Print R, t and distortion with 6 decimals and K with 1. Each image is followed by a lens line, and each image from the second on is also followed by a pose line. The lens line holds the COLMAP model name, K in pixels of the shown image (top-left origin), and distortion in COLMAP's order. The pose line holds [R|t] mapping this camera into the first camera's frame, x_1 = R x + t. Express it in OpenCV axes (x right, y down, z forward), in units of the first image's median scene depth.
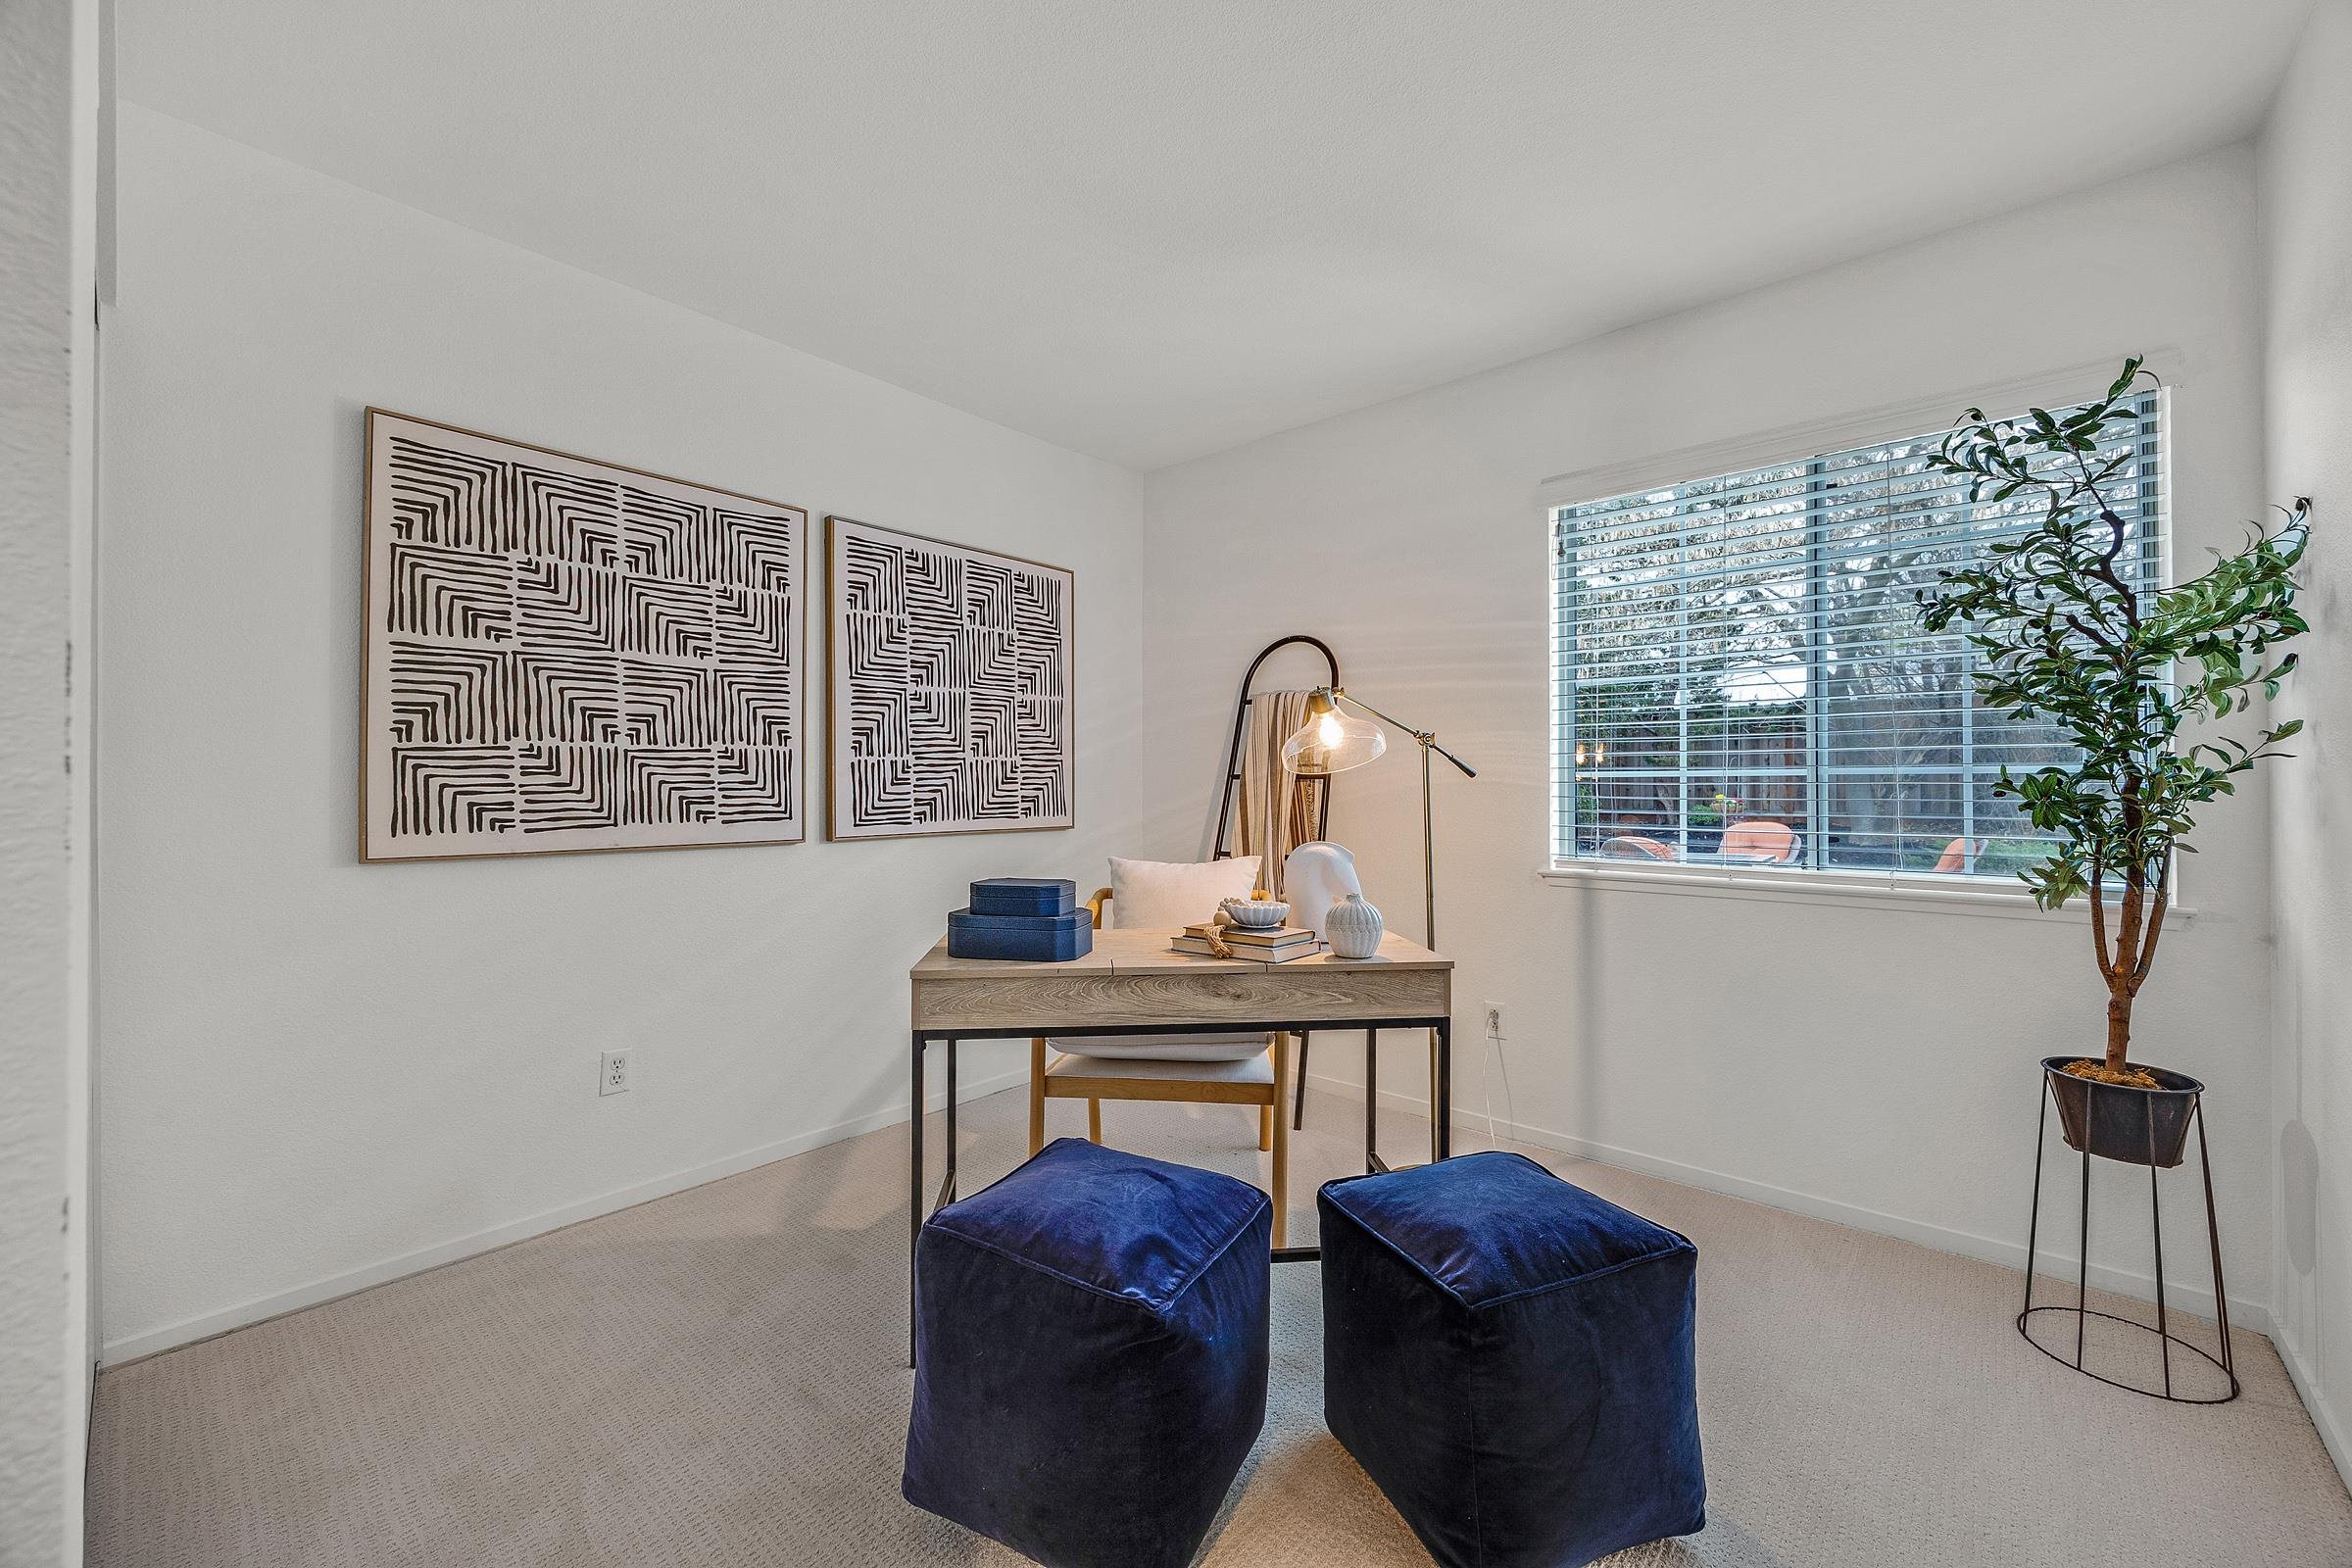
lens RADIAL K [[899.3, 0, 1177.4], [0, 899.3, 784.3], [0, 0, 1]] dist [-0.001882, -0.000426]
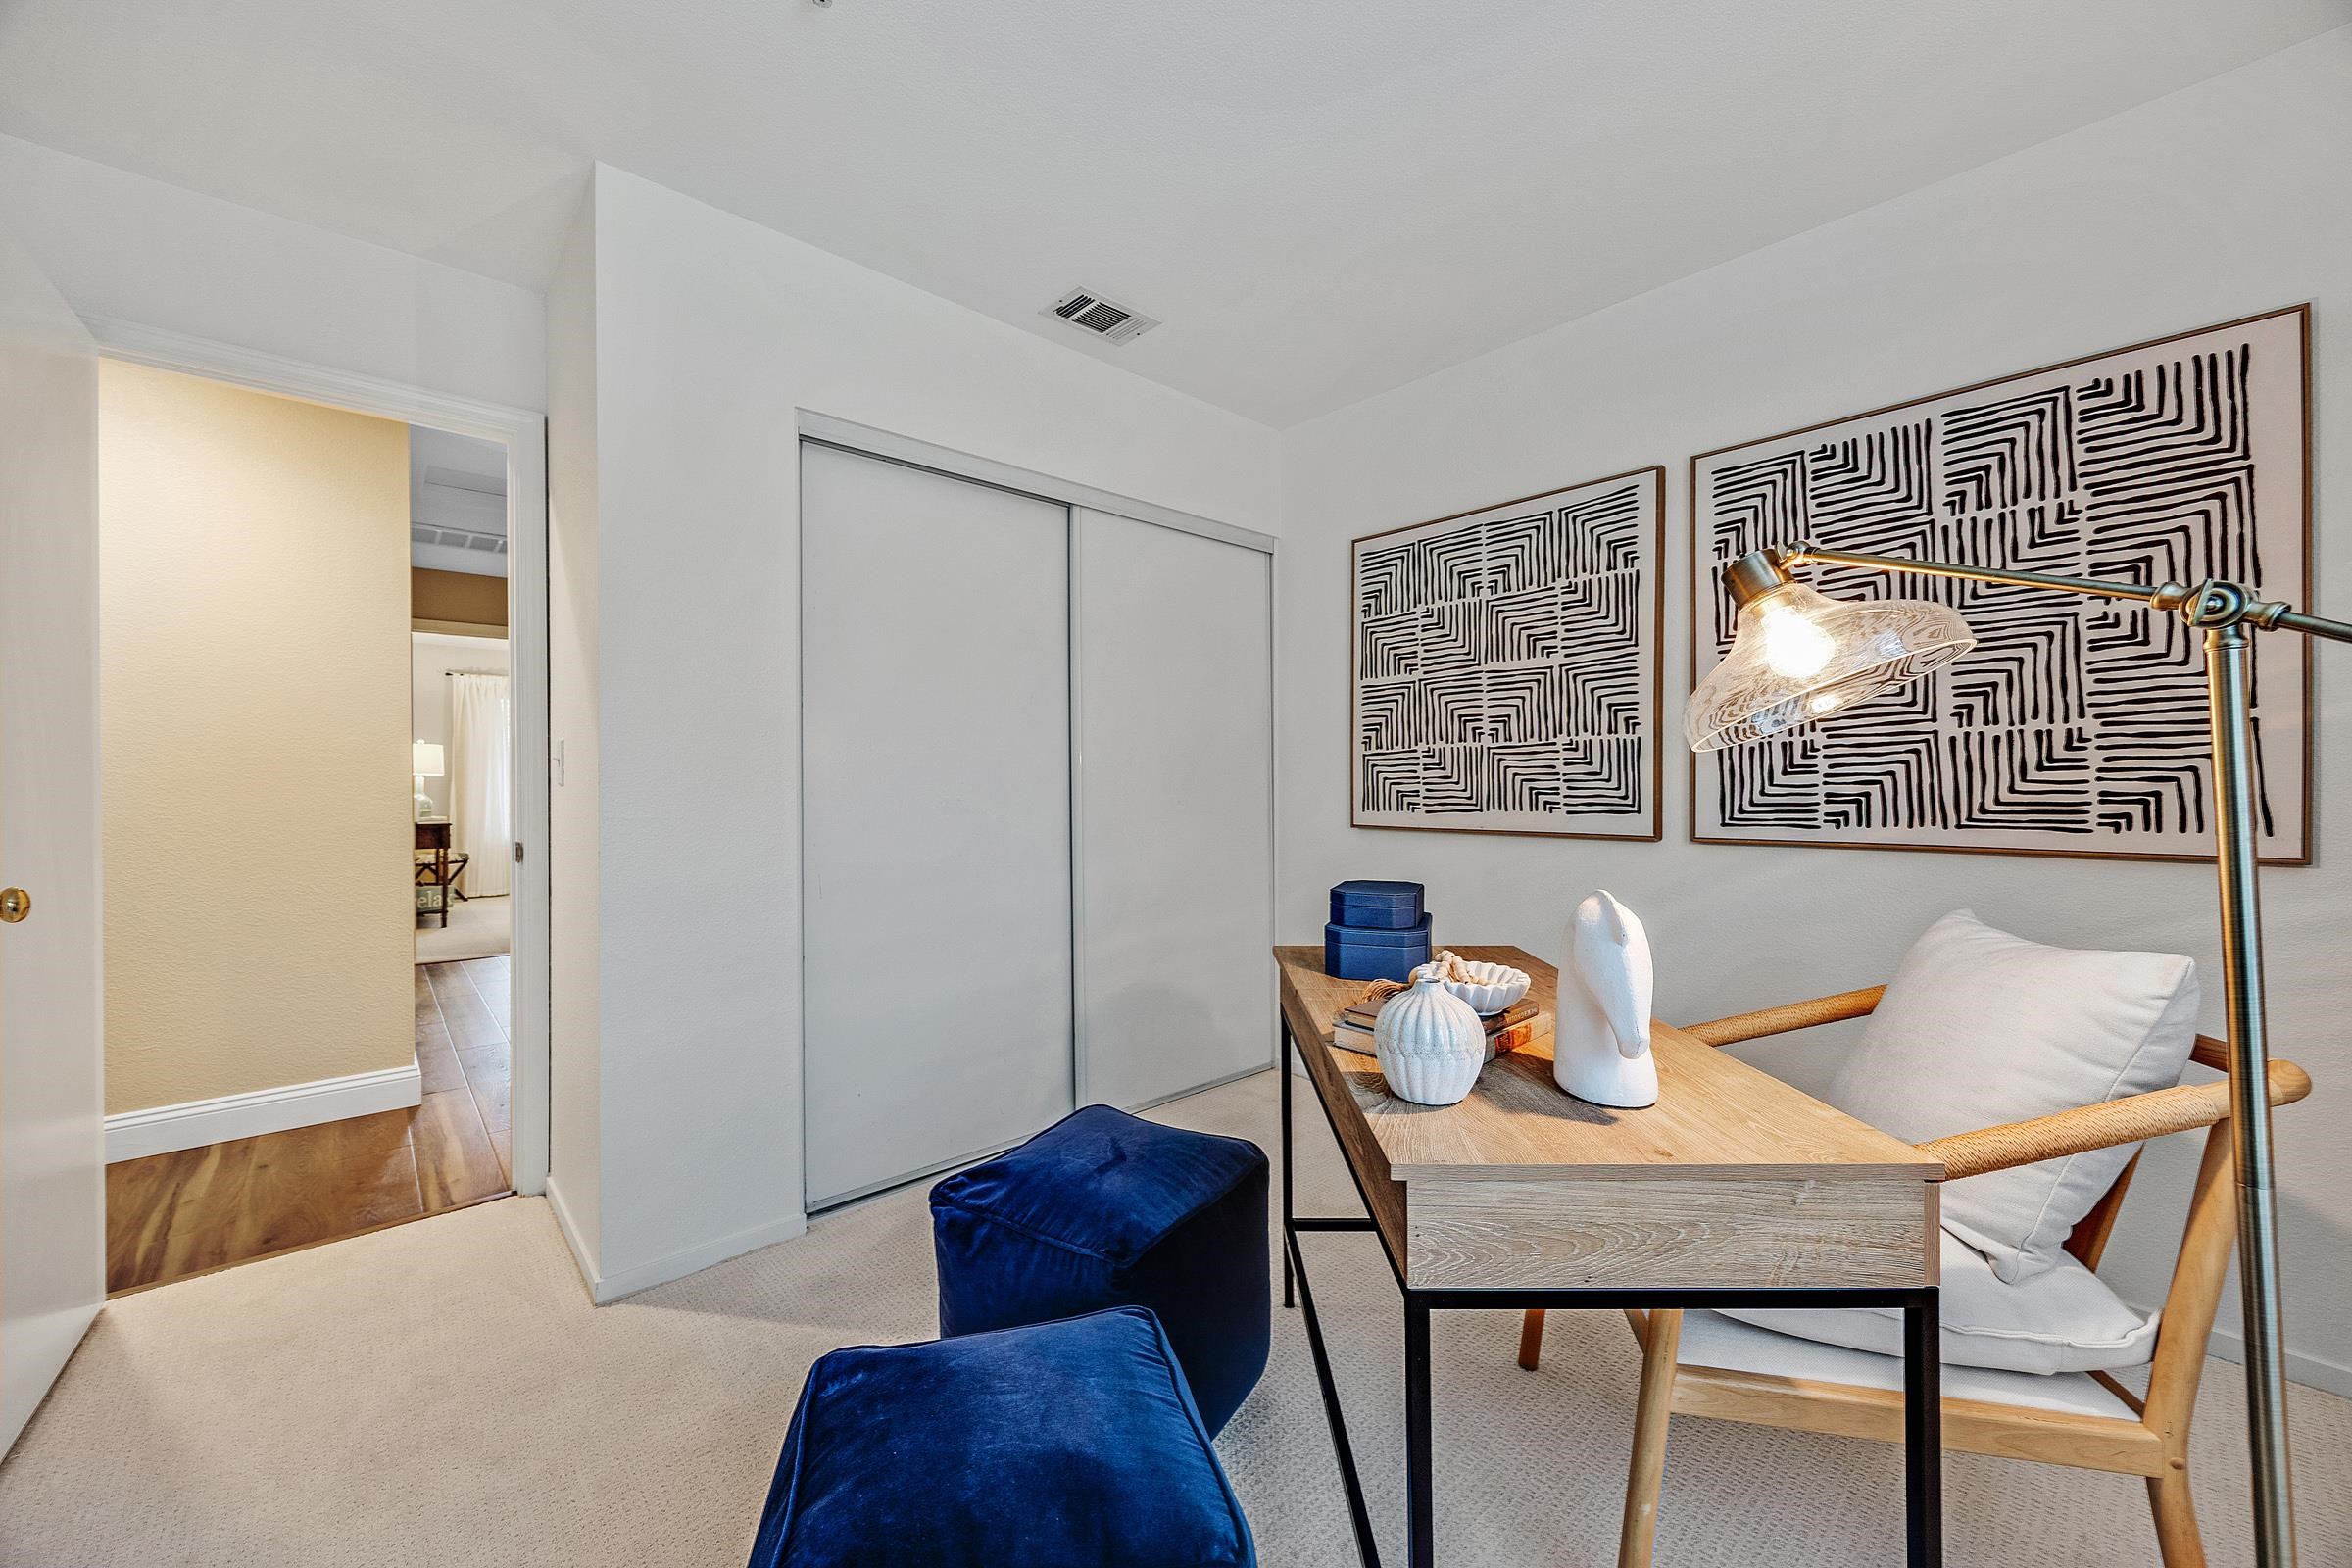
lens RADIAL K [[899.3, 0, 1177.4], [0, 899.3, 784.3], [0, 0, 1]] dist [-0.001882, -0.000426]
pose [[-0.101222, 0.015069, -0.994750, 0.553351], [0.018843, 0.999735, 0.013228, -0.012008], [0.994685, -0.017405, -0.101479, 0.651212]]
